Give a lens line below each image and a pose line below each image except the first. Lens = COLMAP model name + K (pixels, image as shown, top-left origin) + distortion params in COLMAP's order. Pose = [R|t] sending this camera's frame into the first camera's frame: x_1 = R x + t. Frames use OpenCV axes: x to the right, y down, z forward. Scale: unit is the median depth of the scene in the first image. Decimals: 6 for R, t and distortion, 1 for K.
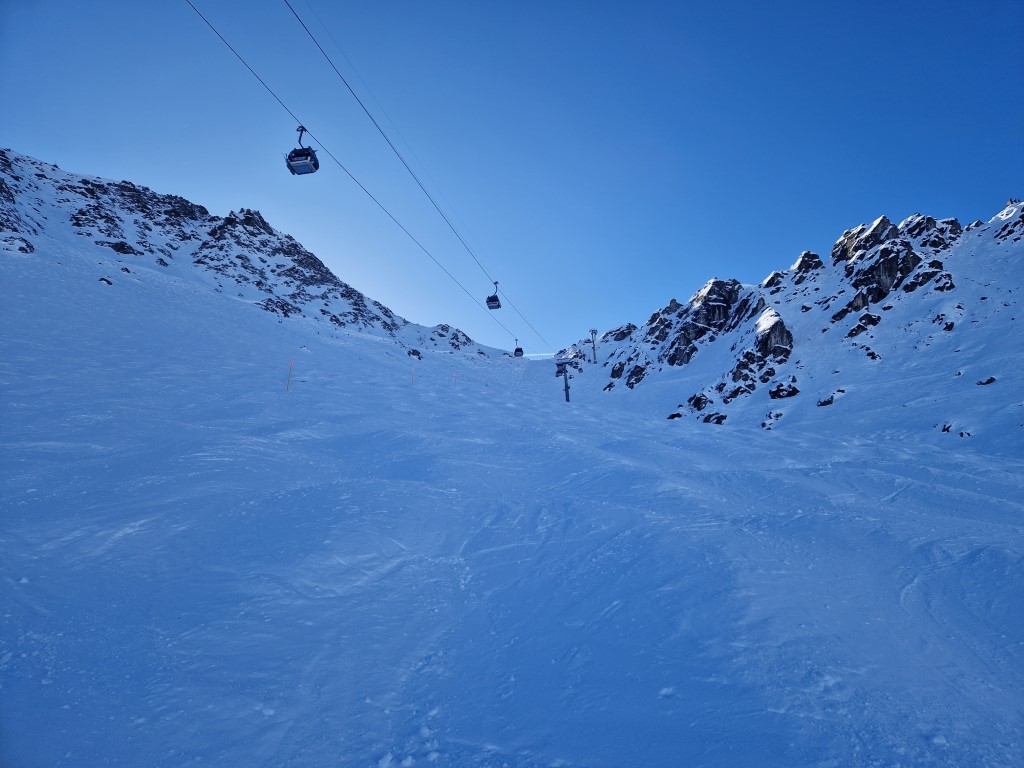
lens RADIAL K [[696.1, 0, 512.0], [0, 696.1, 384.0], [0, 0, 1]] dist [0.103503, -0.093508]
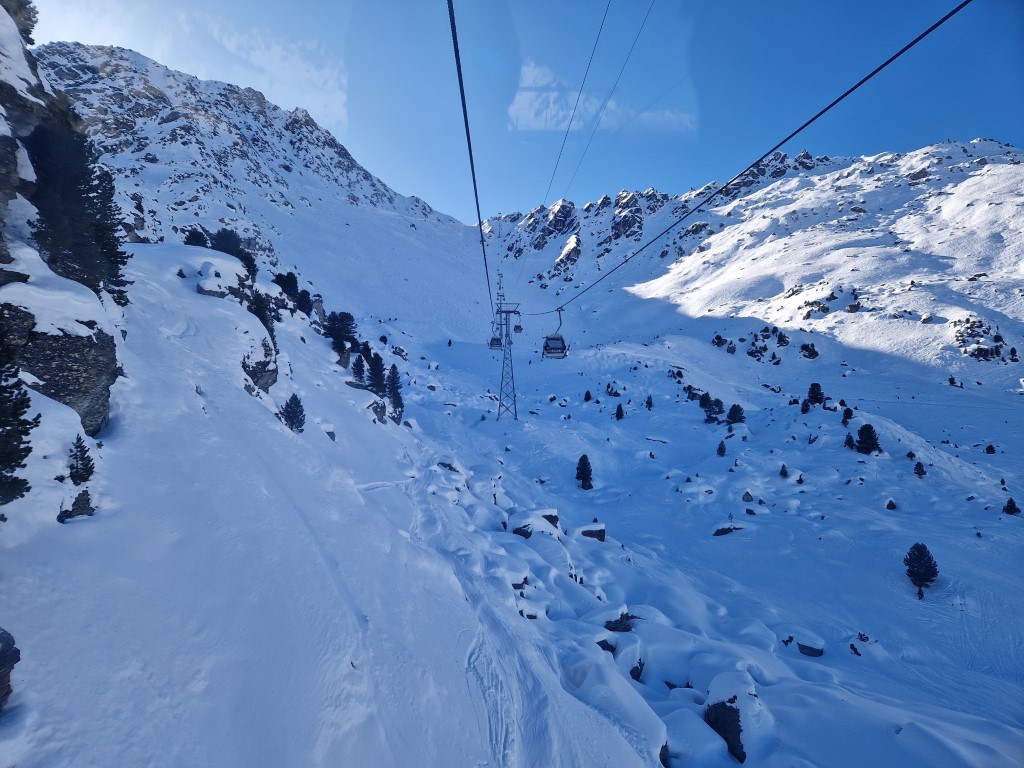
lens RADIAL K [[696.1, 0, 512.0], [0, 696.1, 384.0], [0, 0, 1]] dist [0.103503, -0.093508]
pose [[0.978344, 0.064385, 0.196718, -0.227076], [-0.122112, 0.946918, 0.297379, -0.247013], [-0.167129, -0.314961, 0.934274, -1.075207]]
